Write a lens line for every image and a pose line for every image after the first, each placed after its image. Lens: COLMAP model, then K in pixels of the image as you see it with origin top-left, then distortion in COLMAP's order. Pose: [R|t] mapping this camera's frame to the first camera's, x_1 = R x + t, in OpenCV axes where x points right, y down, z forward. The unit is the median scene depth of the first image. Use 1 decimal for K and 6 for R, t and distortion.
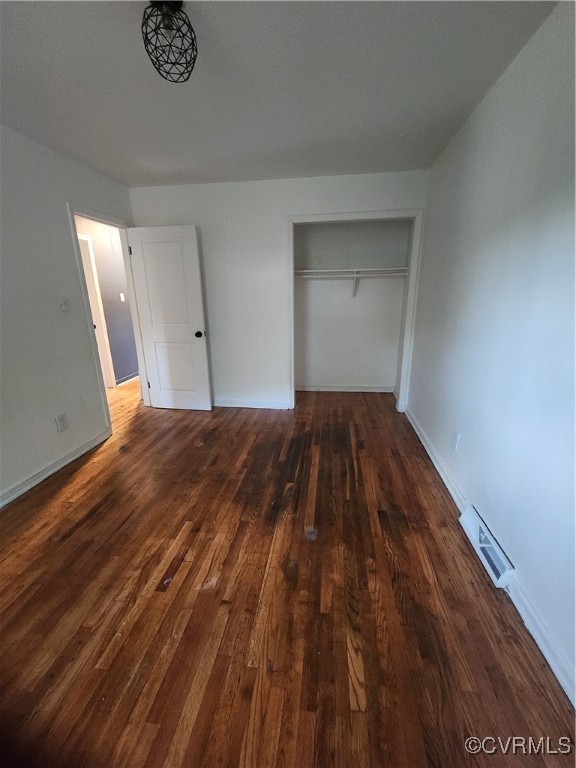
lens RADIAL K [[317.3, 0, 288.0], [0, 317.3, 384.0], [0, 0, 1]] dist [0.001375, 0.000359]
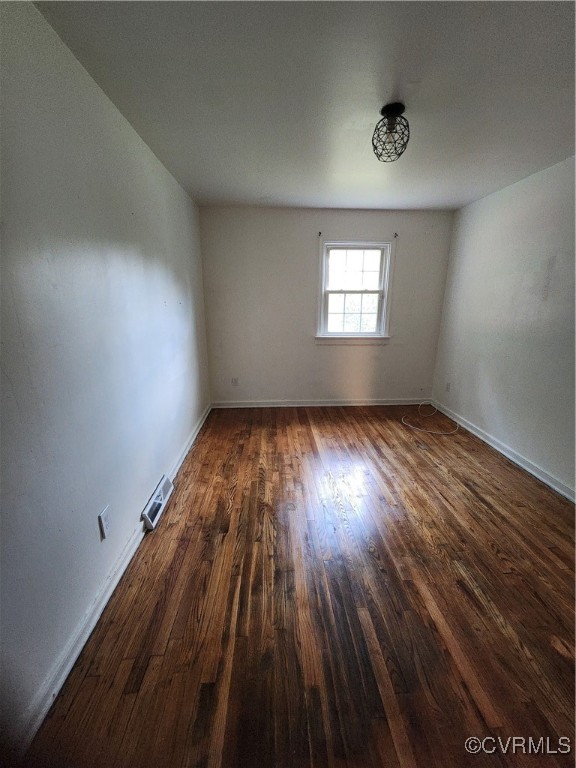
lens RADIAL K [[317.3, 0, 288.0], [0, 317.3, 384.0], [0, 0, 1]] dist [0.001375, 0.000359]
pose [[-0.982129, 0.062913, -0.177382, 0.213794], [-0.039464, 0.852685, 0.520933, -0.452407], [0.184024, 0.518624, -0.834964, 1.417503]]
